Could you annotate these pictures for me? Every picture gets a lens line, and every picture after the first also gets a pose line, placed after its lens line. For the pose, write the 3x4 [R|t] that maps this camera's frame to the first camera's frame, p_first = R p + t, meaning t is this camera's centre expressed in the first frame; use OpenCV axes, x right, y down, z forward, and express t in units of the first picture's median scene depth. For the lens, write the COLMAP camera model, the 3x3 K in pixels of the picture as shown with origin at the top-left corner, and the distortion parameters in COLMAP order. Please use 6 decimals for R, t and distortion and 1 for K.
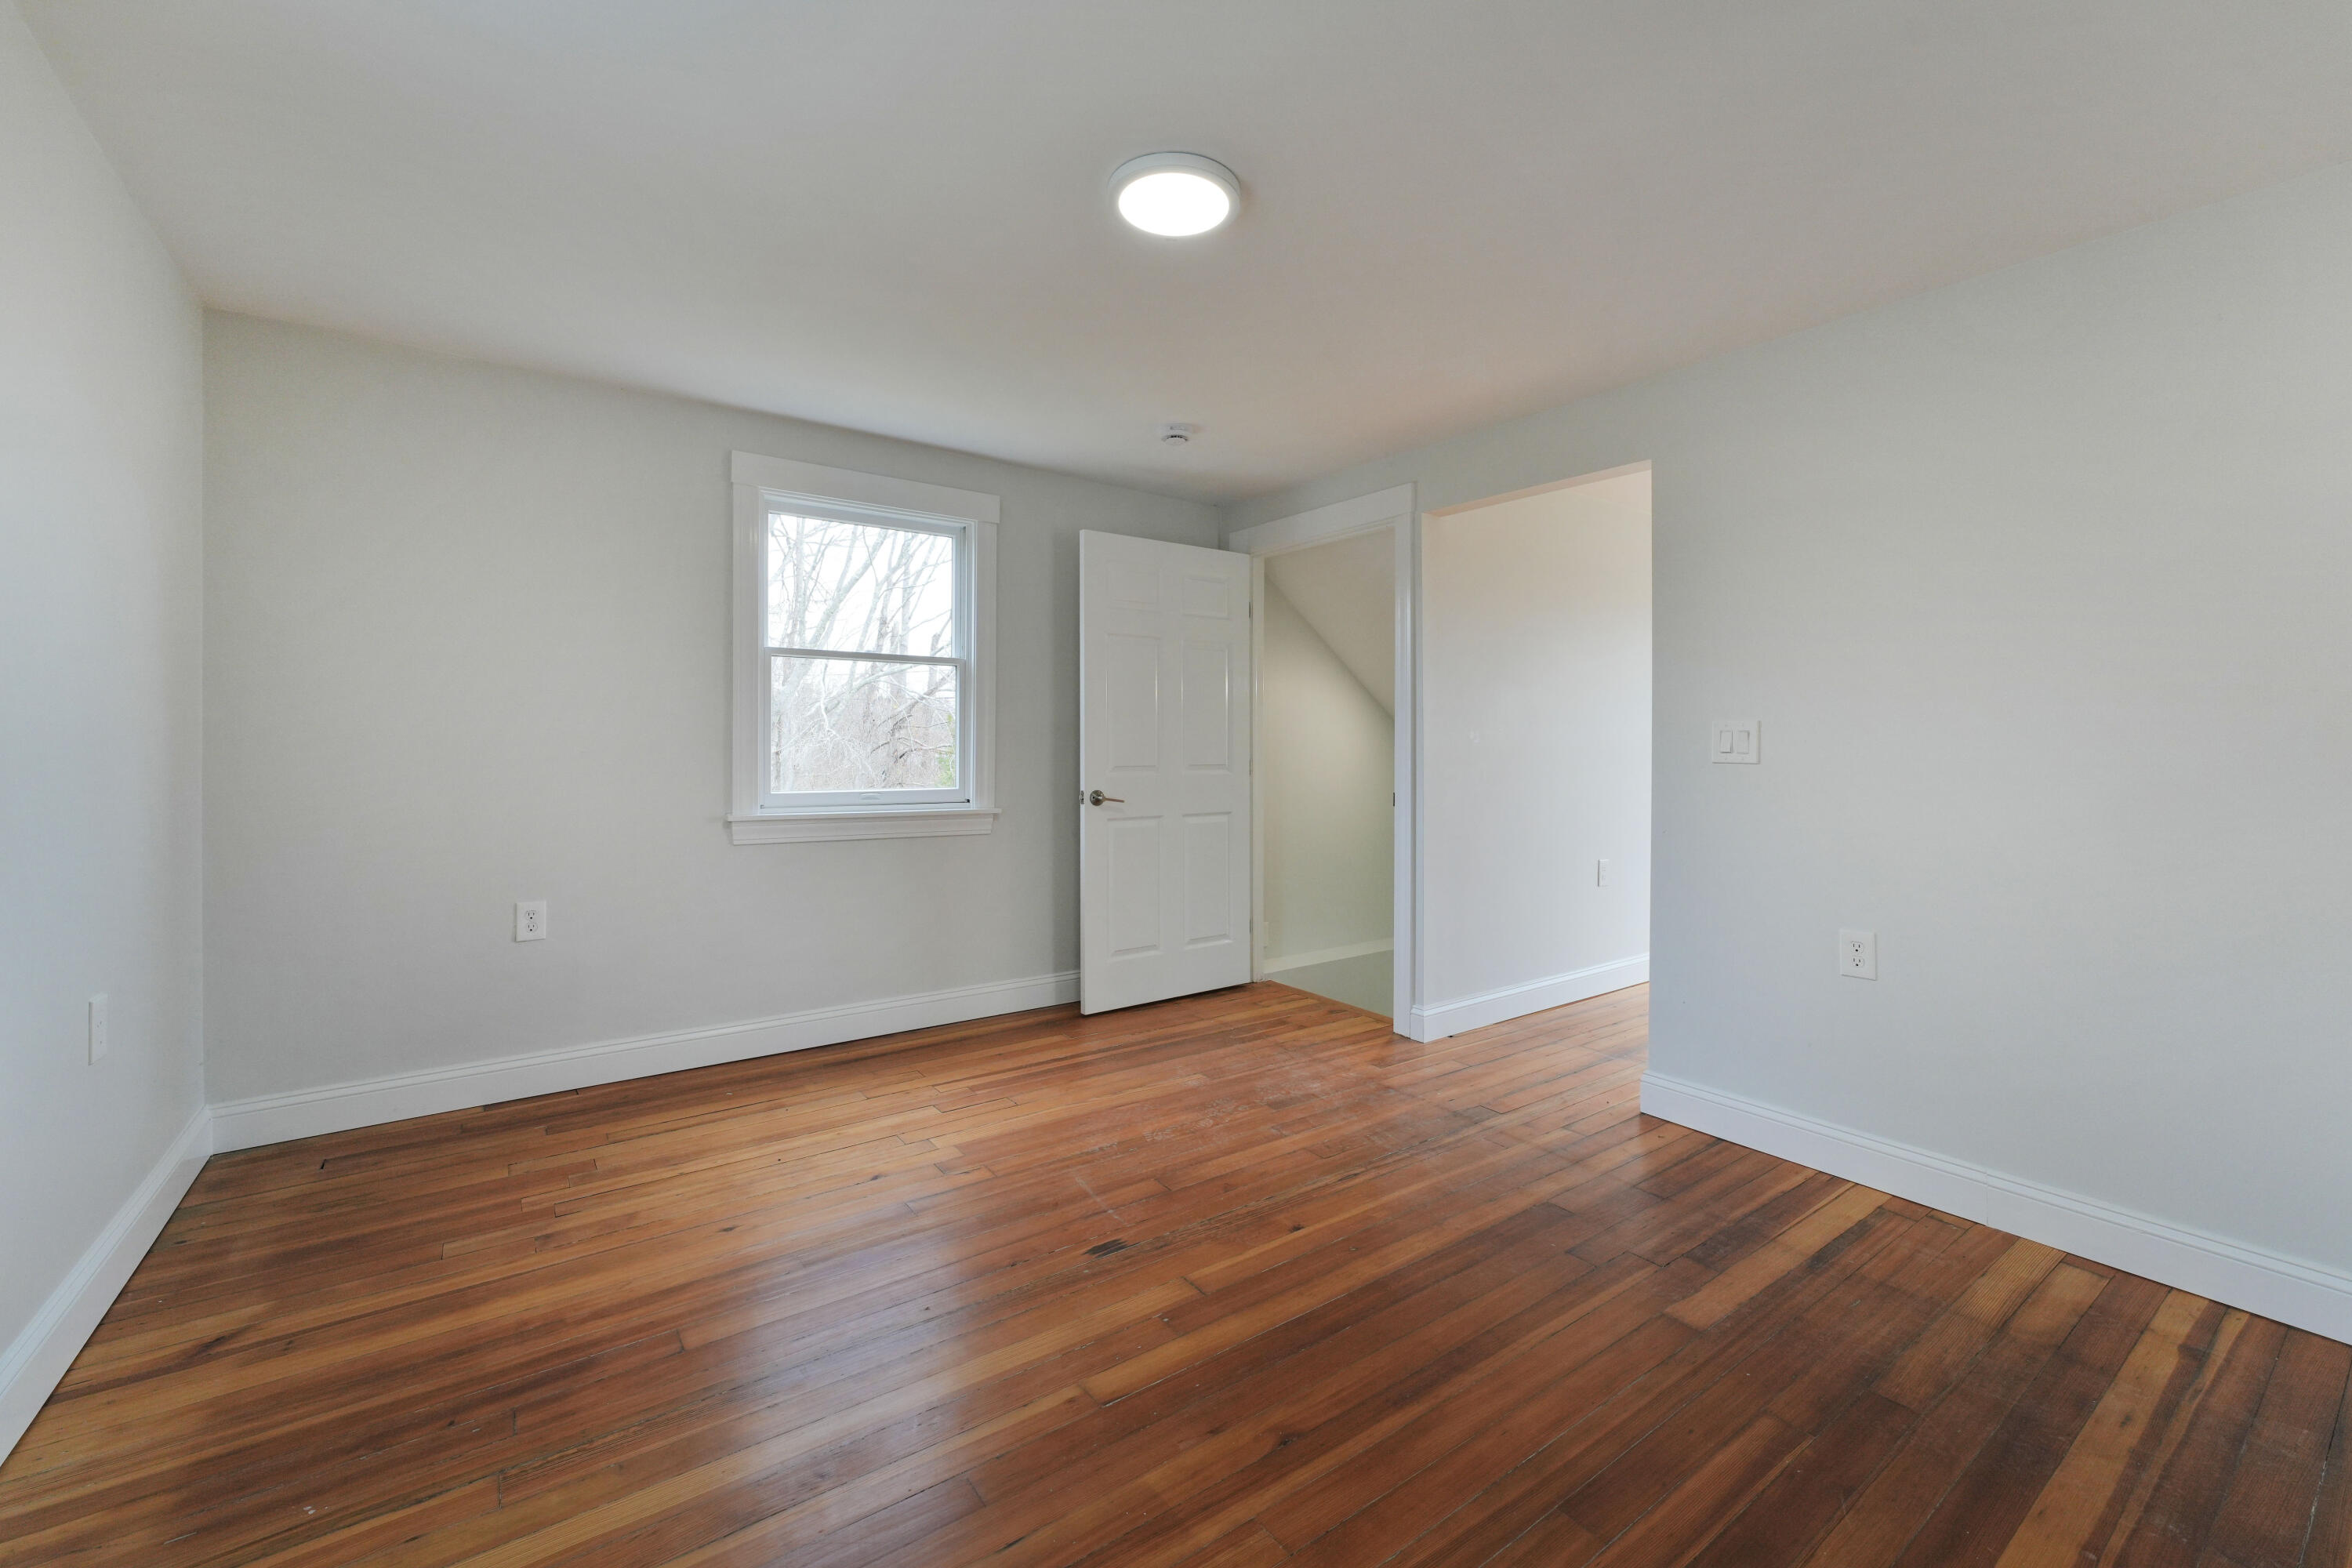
lens RADIAL K [[948.5, 0, 1176.0], [0, 948.5, 784.0], [0, 0, 1]] dist [0.002108, 0.000294]
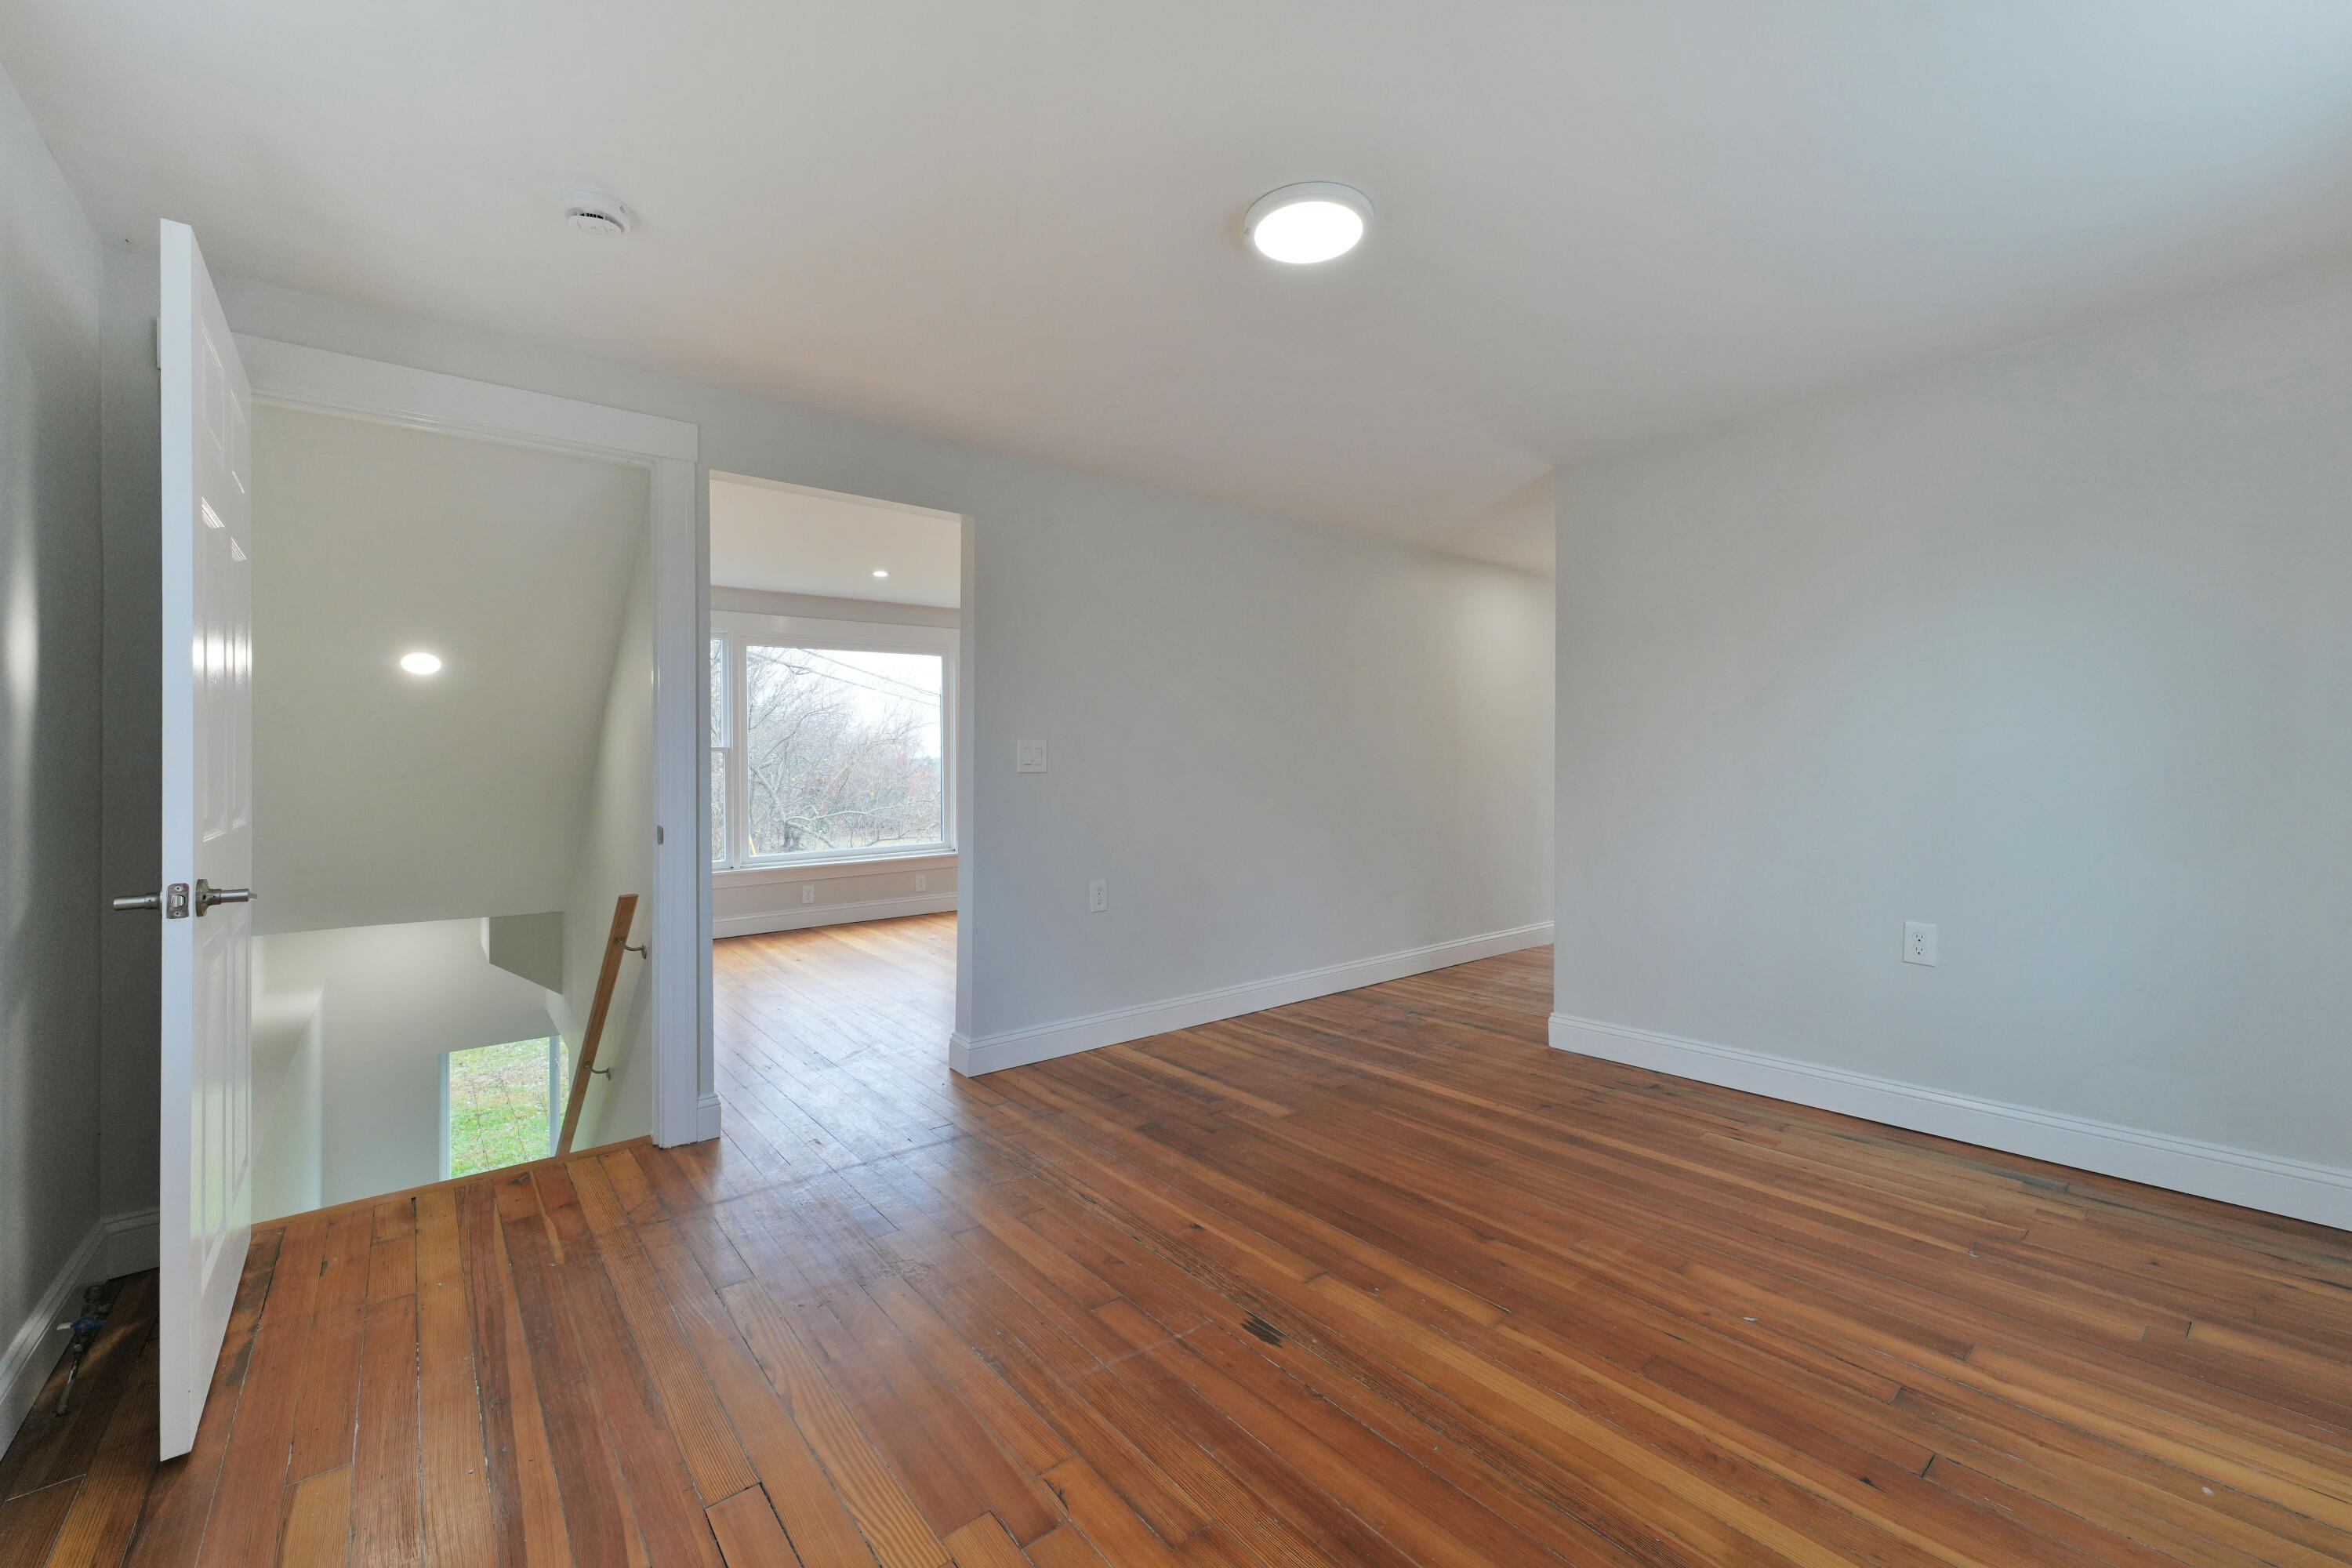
lens RADIAL K [[948.5, 0, 1176.0], [0, 948.5, 784.0], [0, 0, 1]] dist [0.002108, 0.000294]
pose [[-0.048614, -0.028928, 0.998399, -0.932356], [0.048725, 0.998322, 0.031299, -0.049251], [-0.997628, 0.050169, -0.047123, 1.095603]]
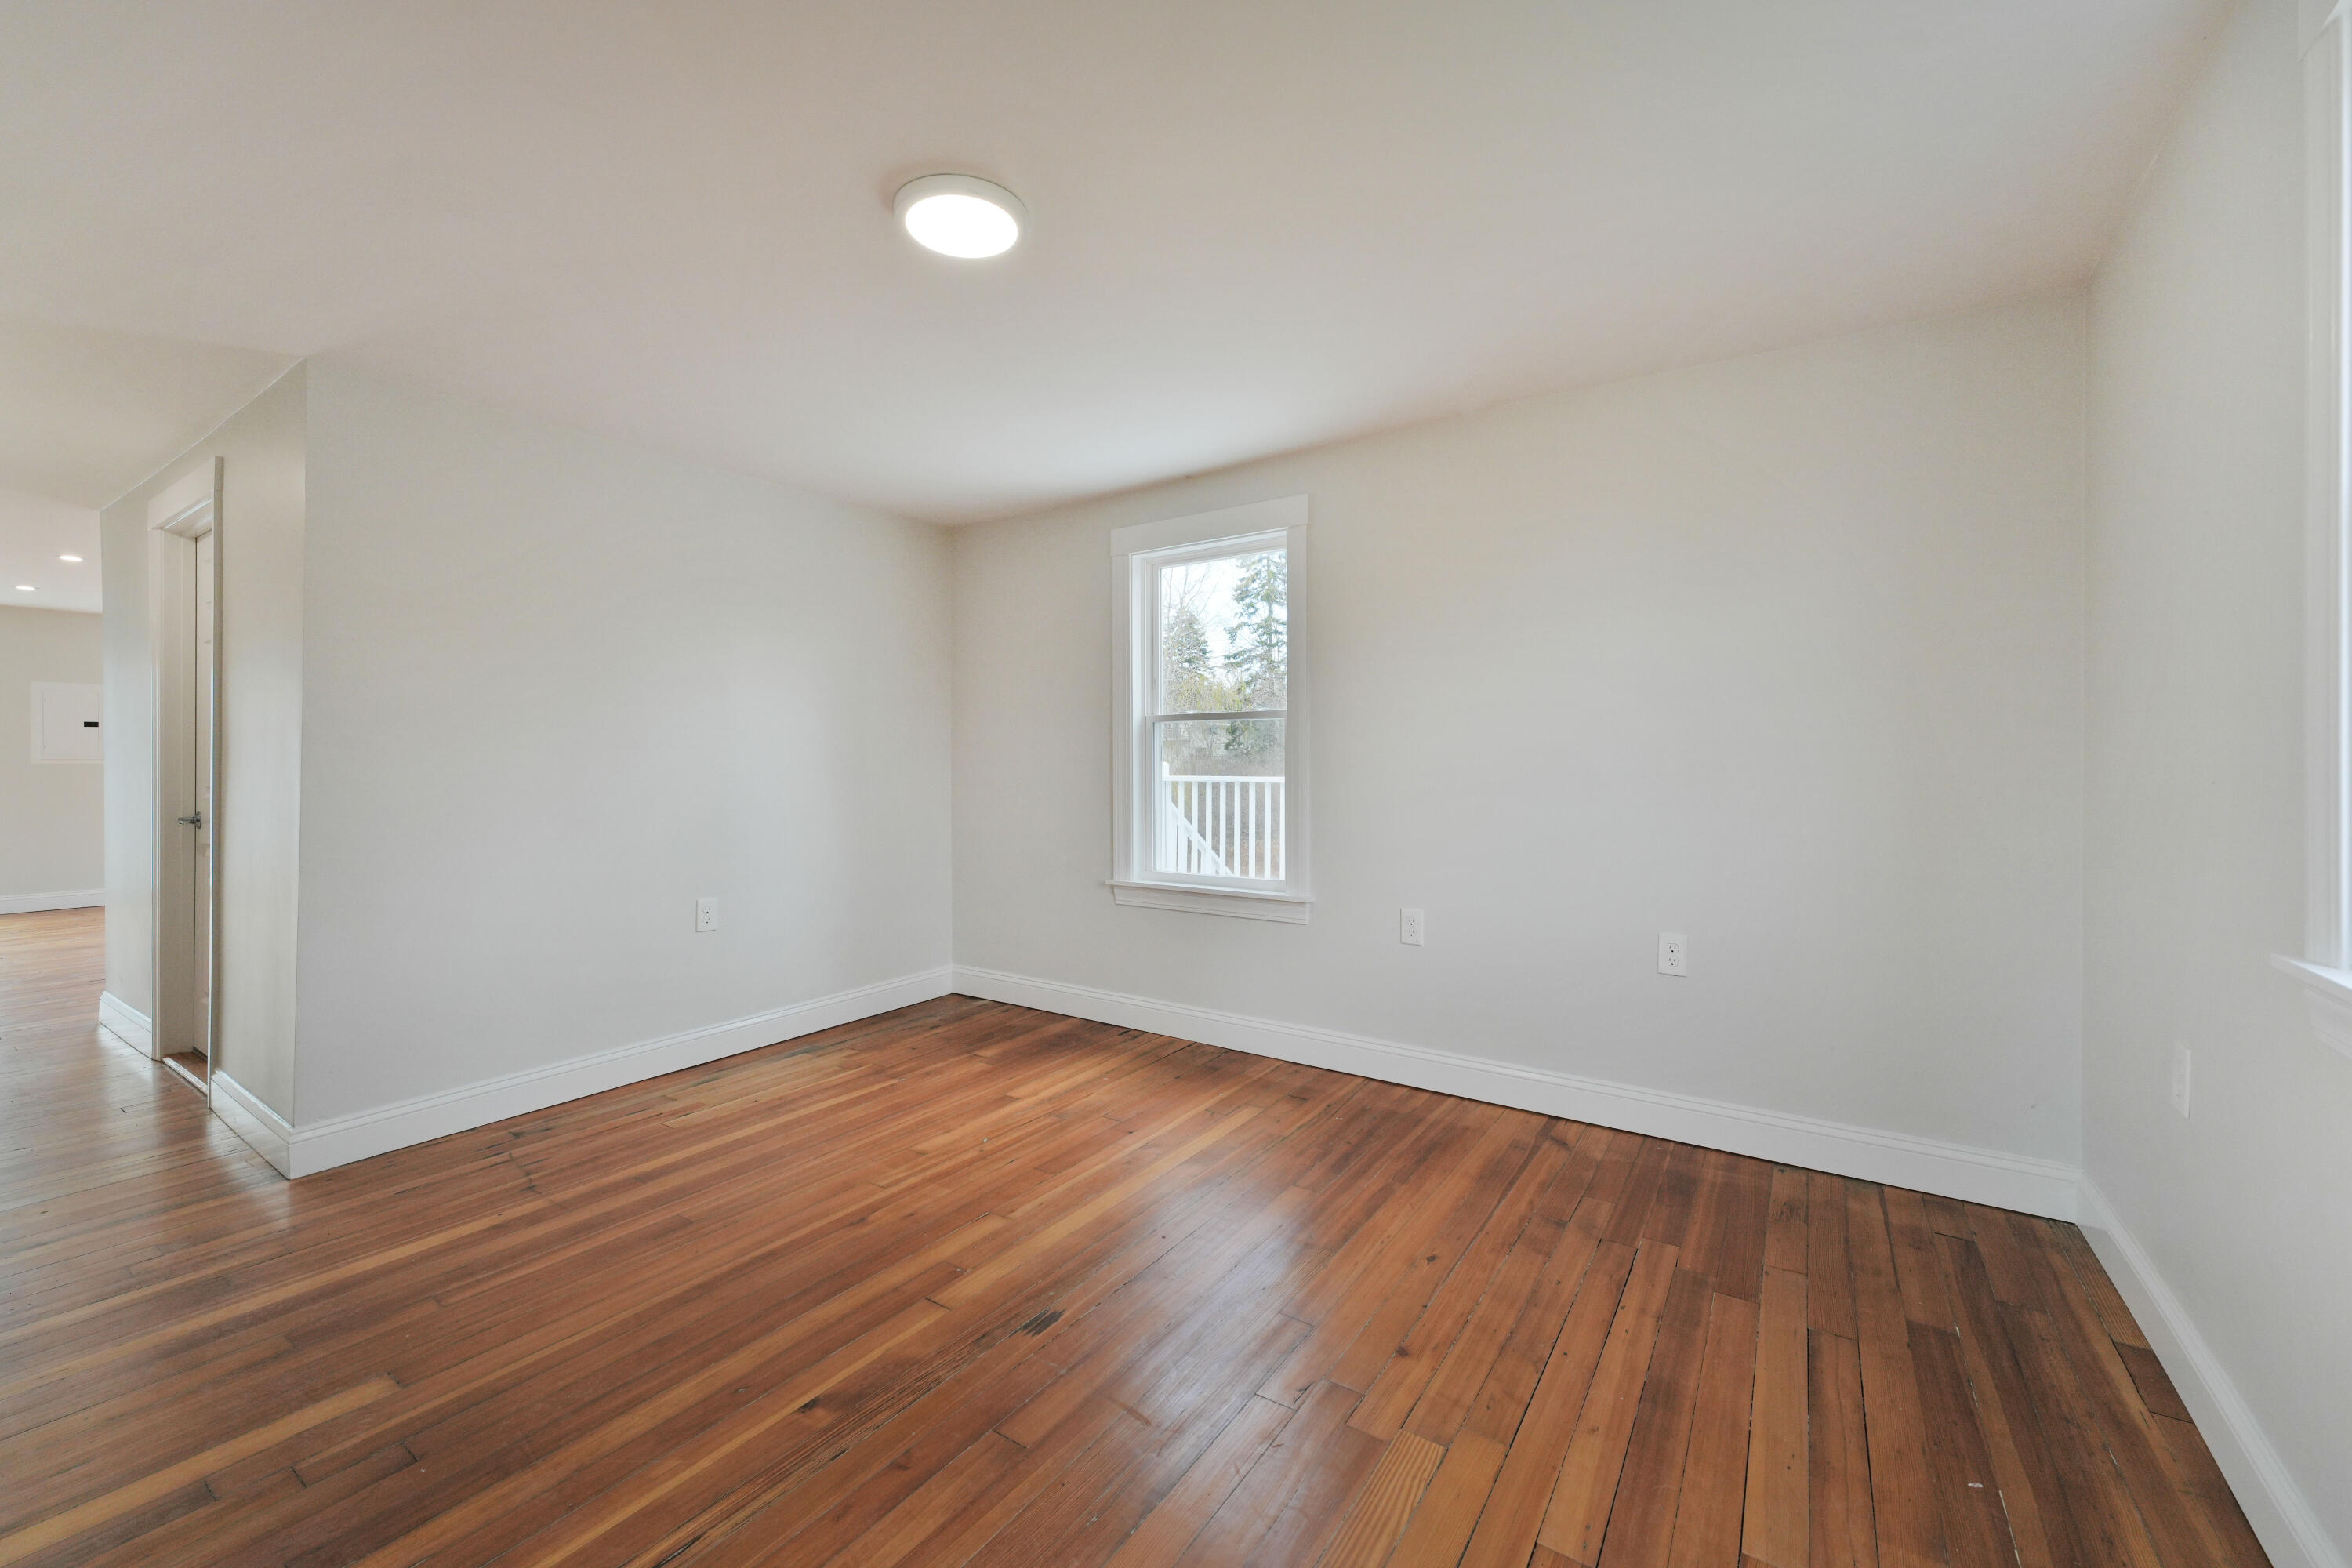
lens RADIAL K [[948.5, 0, 1176.0], [0, 948.5, 784.0], [0, 0, 1]] dist [0.002108, 0.000294]
pose [[-0.942075, 0.002388, -0.335395, 0.108555], [-0.017160, 0.998322, 0.055306, -0.074006], [0.334964, 0.057857, -0.940453, 1.860052]]
